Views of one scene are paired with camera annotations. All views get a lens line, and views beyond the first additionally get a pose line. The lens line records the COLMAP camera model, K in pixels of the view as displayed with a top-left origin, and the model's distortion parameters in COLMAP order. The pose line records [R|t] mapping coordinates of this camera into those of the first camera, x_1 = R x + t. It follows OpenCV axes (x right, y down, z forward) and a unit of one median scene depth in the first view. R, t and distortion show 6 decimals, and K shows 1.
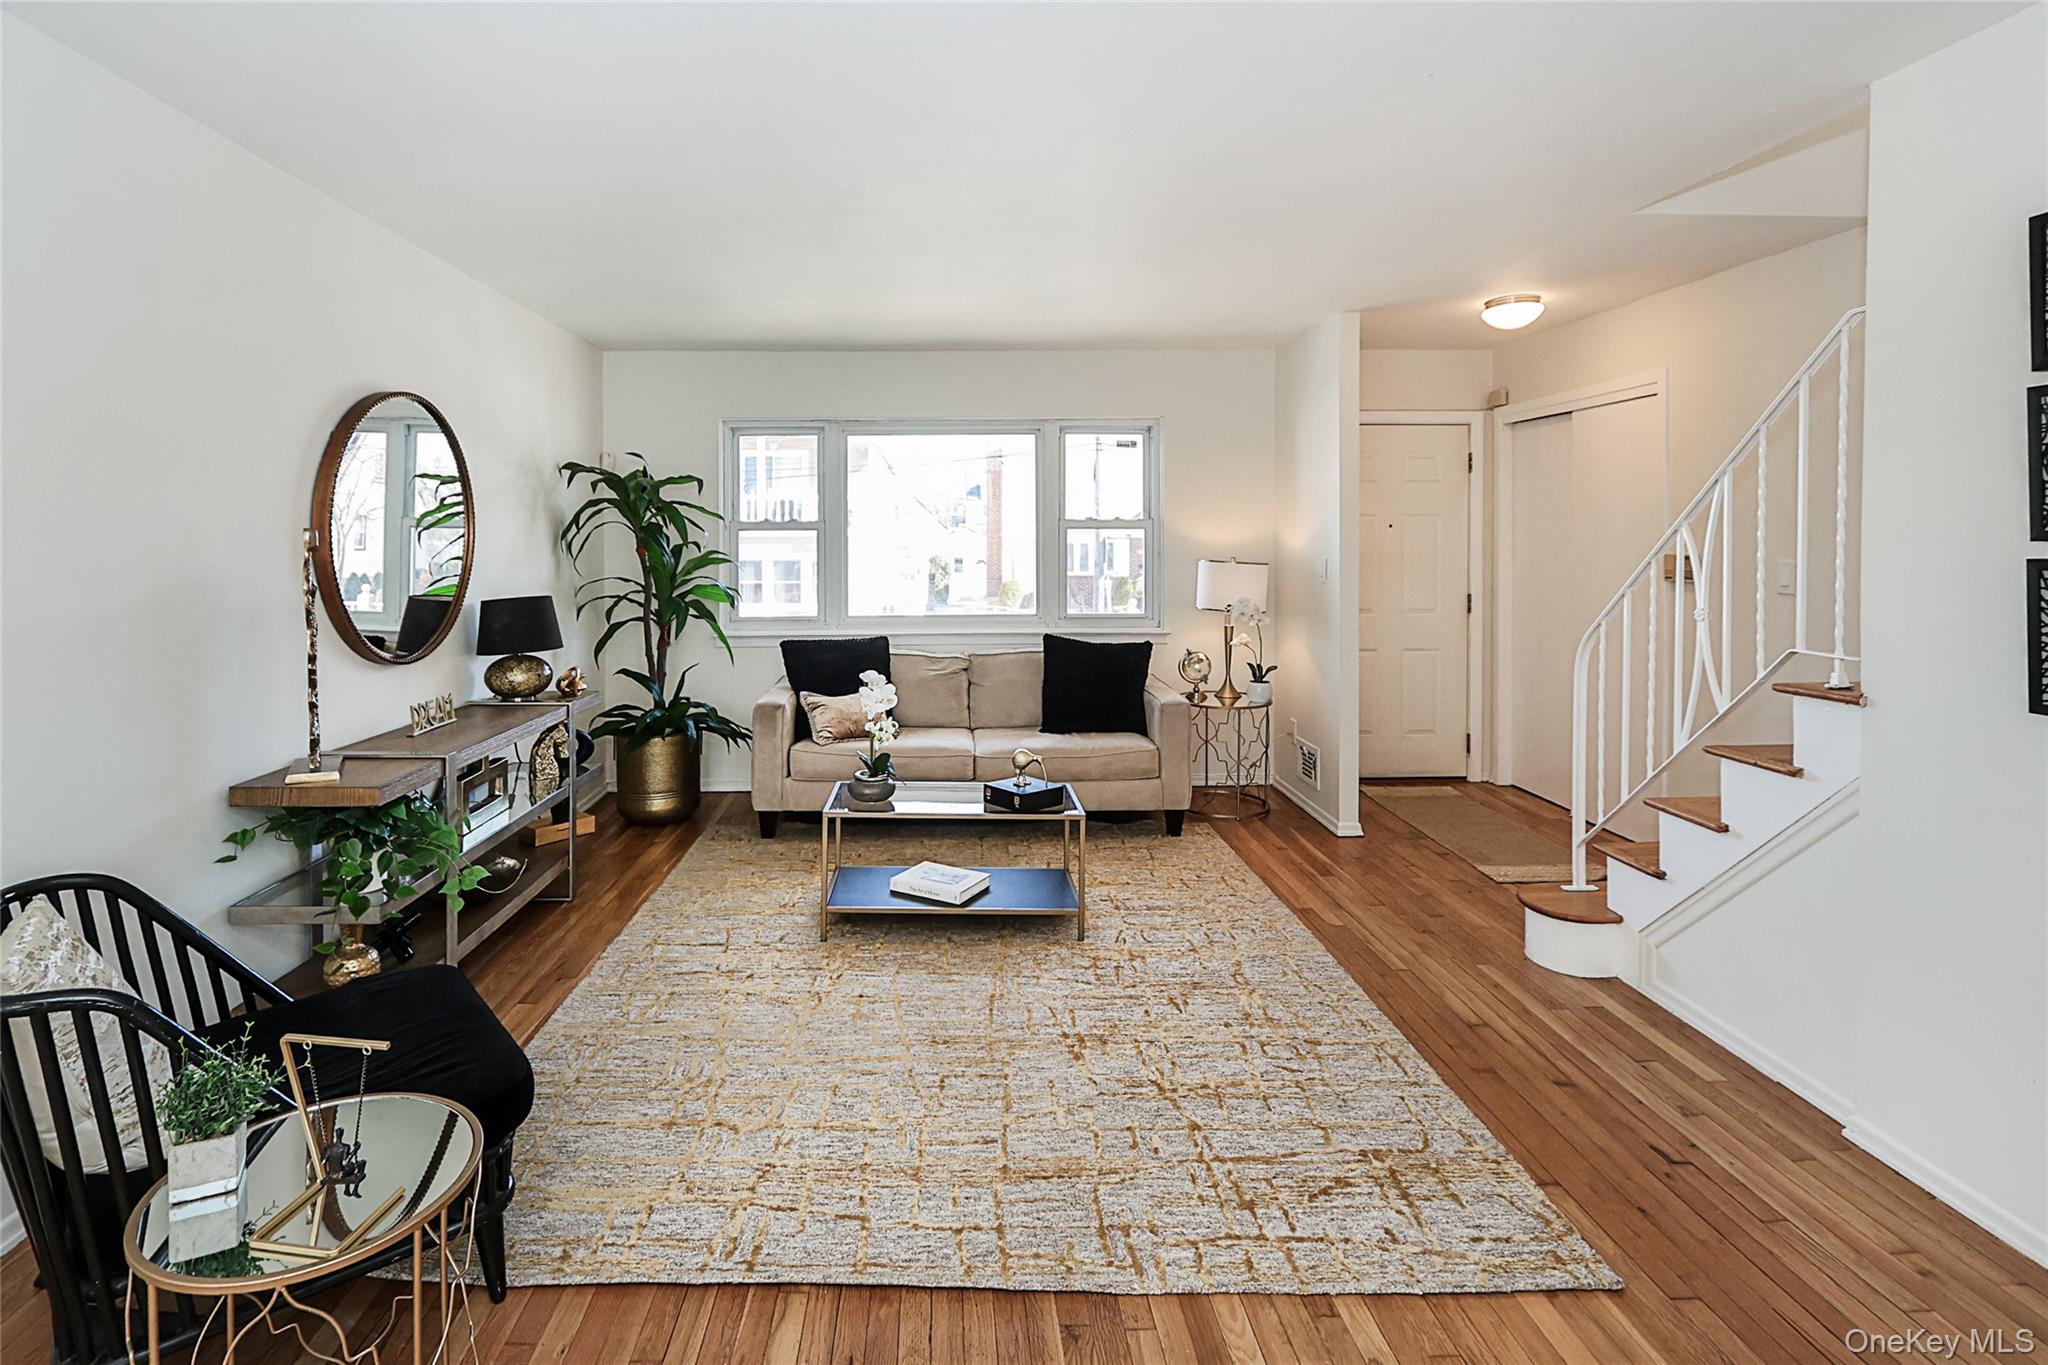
lens RADIAL K [[980.2, 0, 933.4], [0, 980.2, 554.8], [0, 0, 1]] dist [-0.013323, 0.001693]
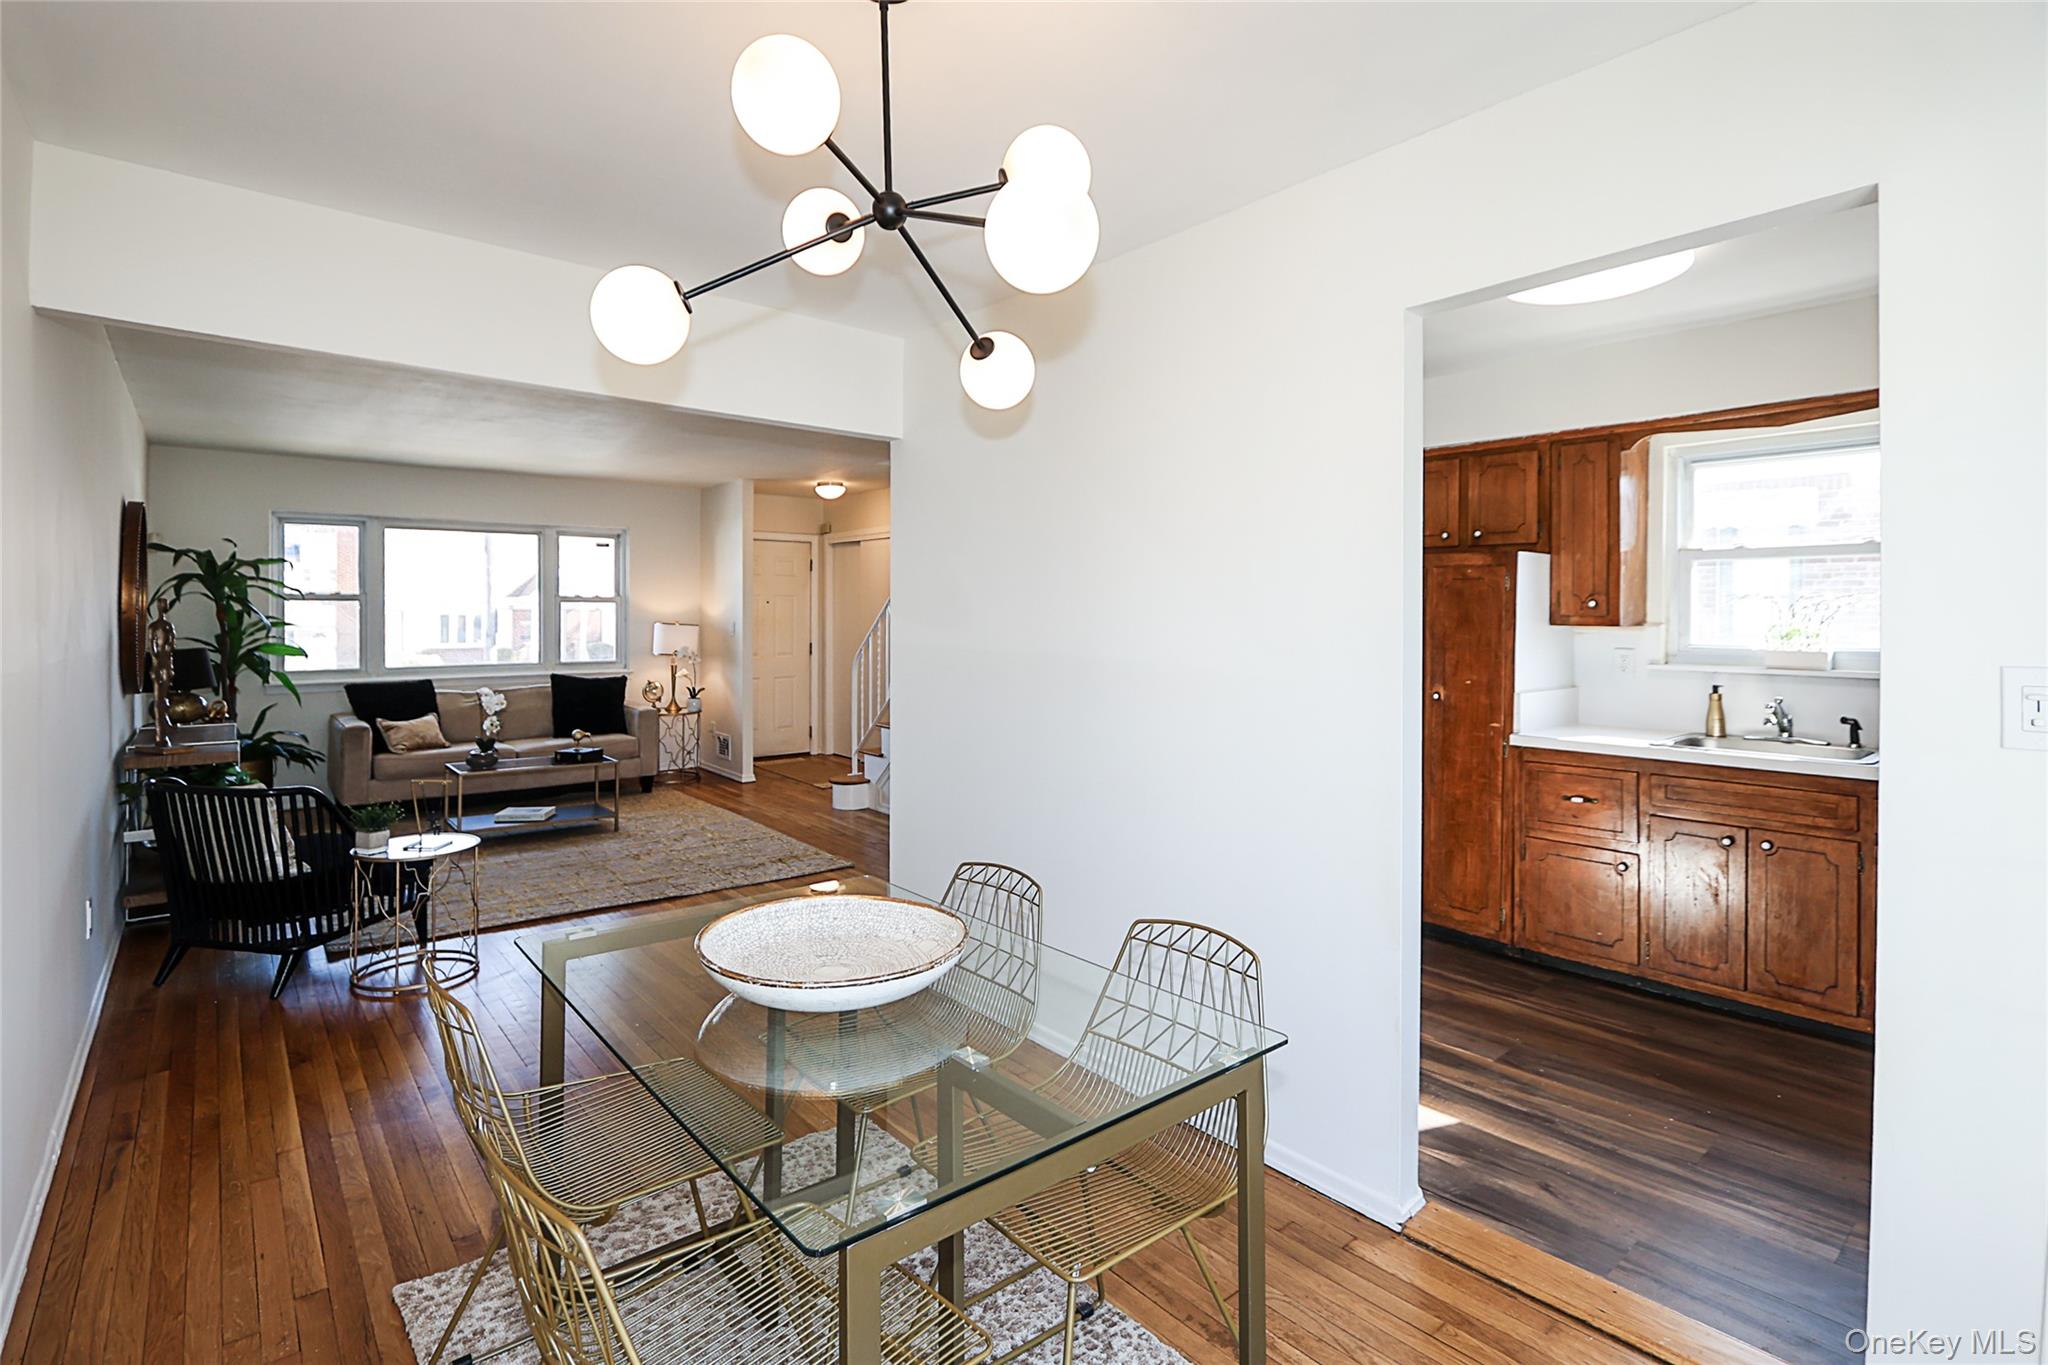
lens RADIAL K [[980.2, 0, 978.7], [0, 980.2, 621.0], [0, 0, 1]] dist [-0.013323, 0.001693]
pose [[0.787429, -0.000291, 0.616405, -0.314523], [0.004214, 0.999979, -0.004911, 0.013031], [-0.616391, 0.006465, 0.787414, -0.603626]]
